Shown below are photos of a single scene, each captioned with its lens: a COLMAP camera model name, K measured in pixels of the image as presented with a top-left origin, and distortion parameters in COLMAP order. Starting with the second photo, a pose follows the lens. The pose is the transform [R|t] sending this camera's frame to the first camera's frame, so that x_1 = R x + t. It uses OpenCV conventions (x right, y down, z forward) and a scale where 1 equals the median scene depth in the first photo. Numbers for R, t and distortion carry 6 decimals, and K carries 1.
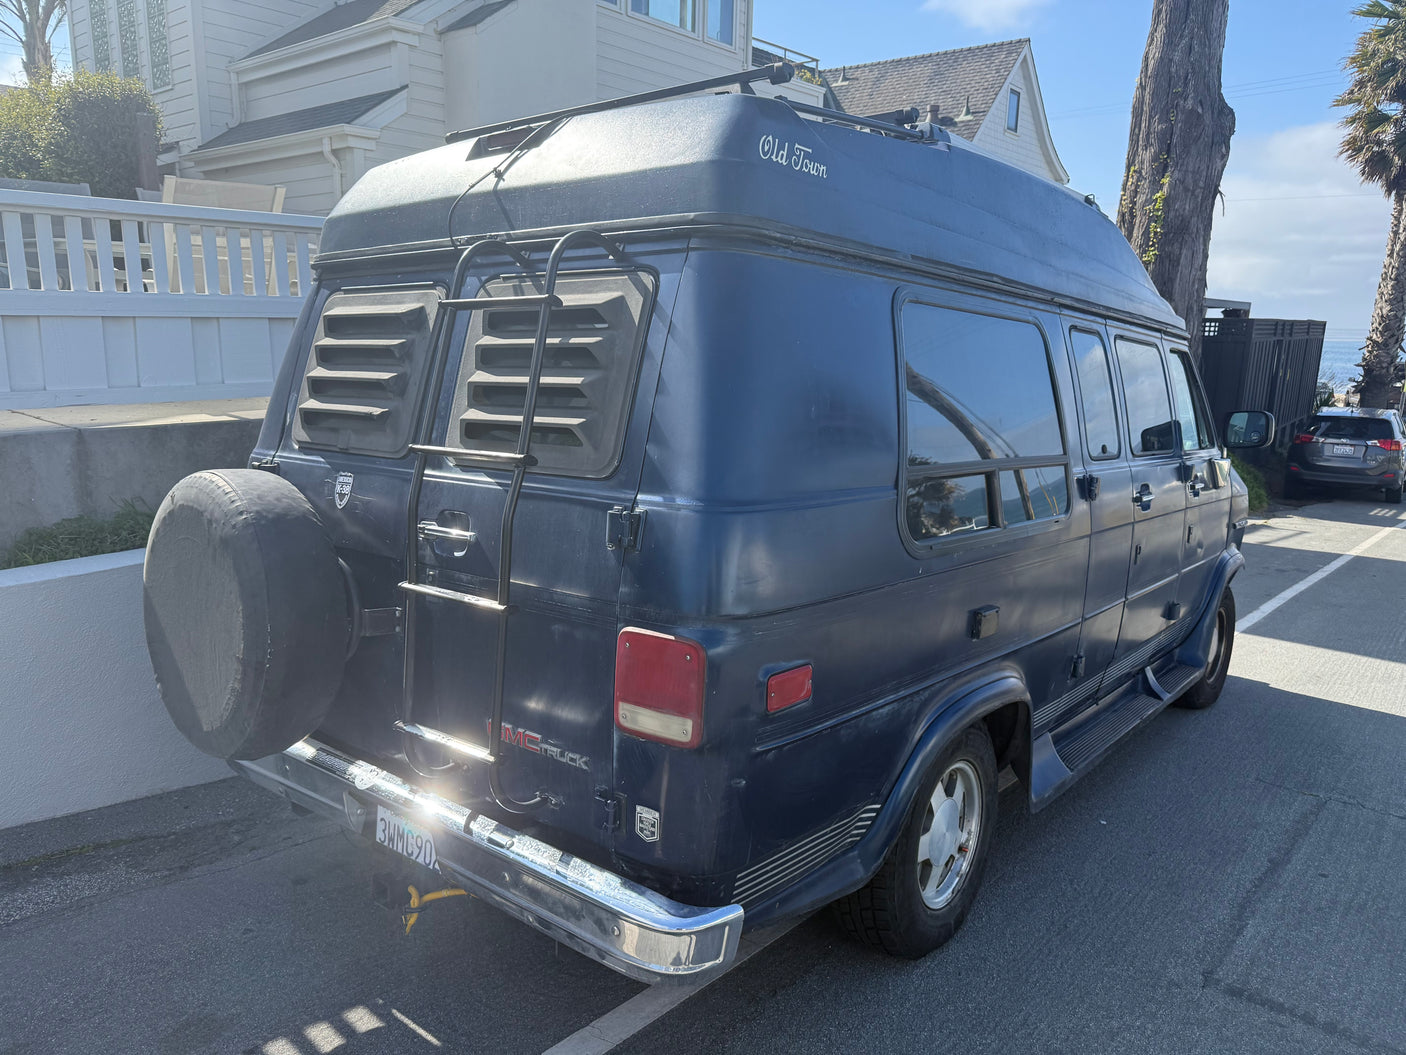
lens RADIAL K [[1006.9, 0, 705.3], [0, 1006.9, 529.4], [0, 0, 1]] dist [0.001727, -0.007222]
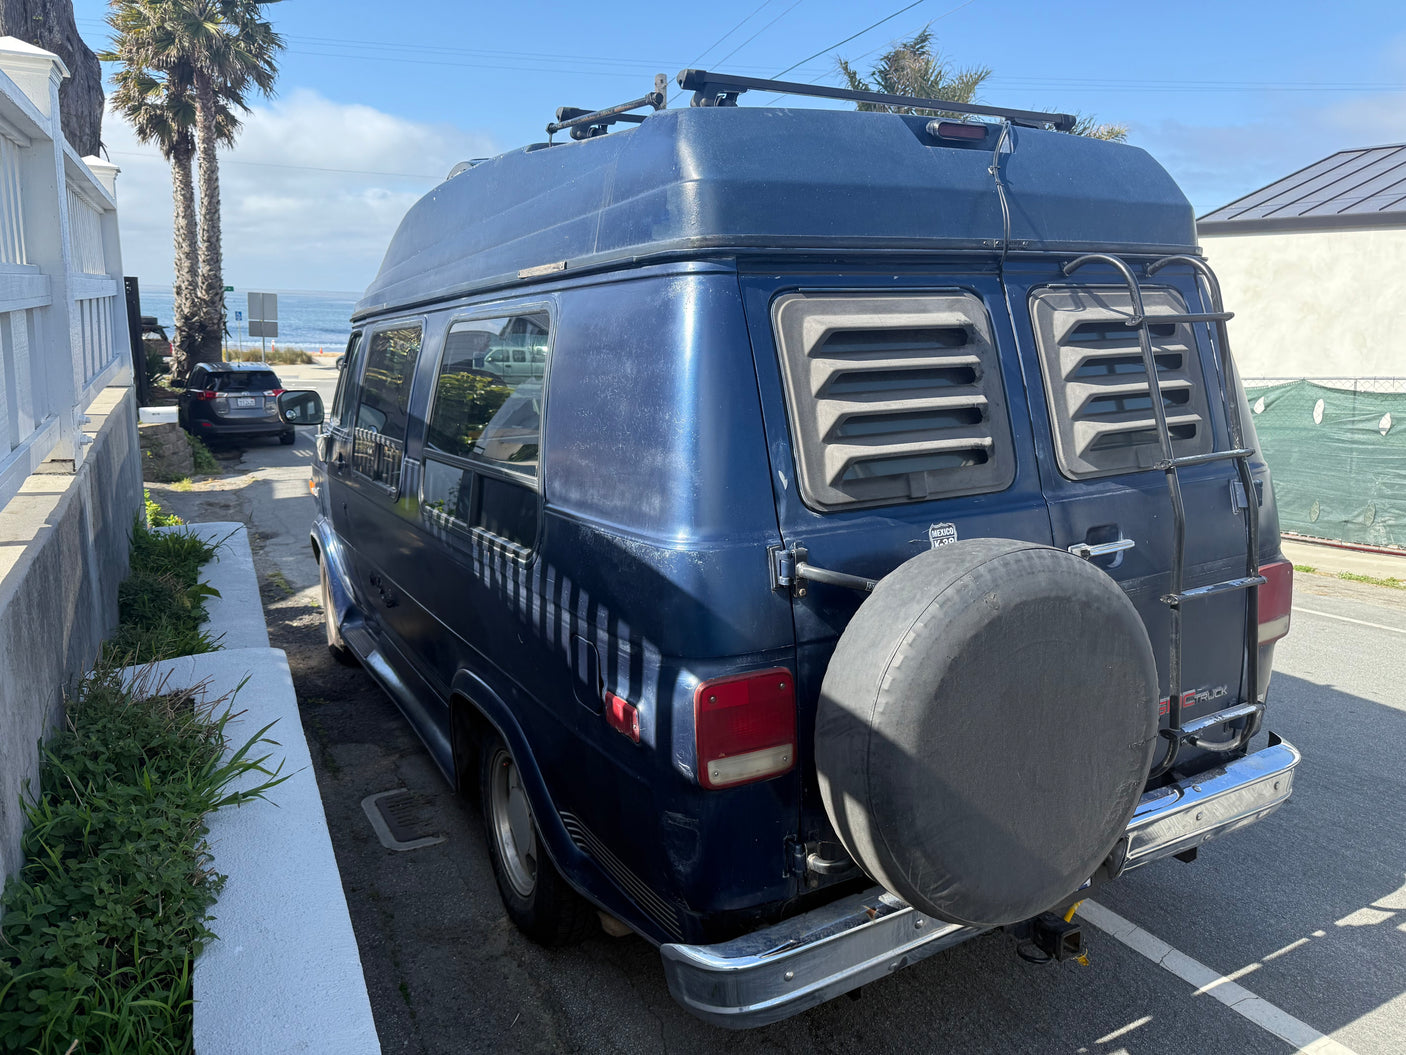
lens RADIAL K [[1006.9, 0, 705.3], [0, 1006.9, 529.4], [0, 0, 1]] dist [0.001727, -0.007222]
pose [[0.392550, -0.209648, 0.895518, -0.165351], [0.168483, 0.973589, 0.154070, -0.029849], [-0.904167, 0.090399, 0.417505, 0.119647]]
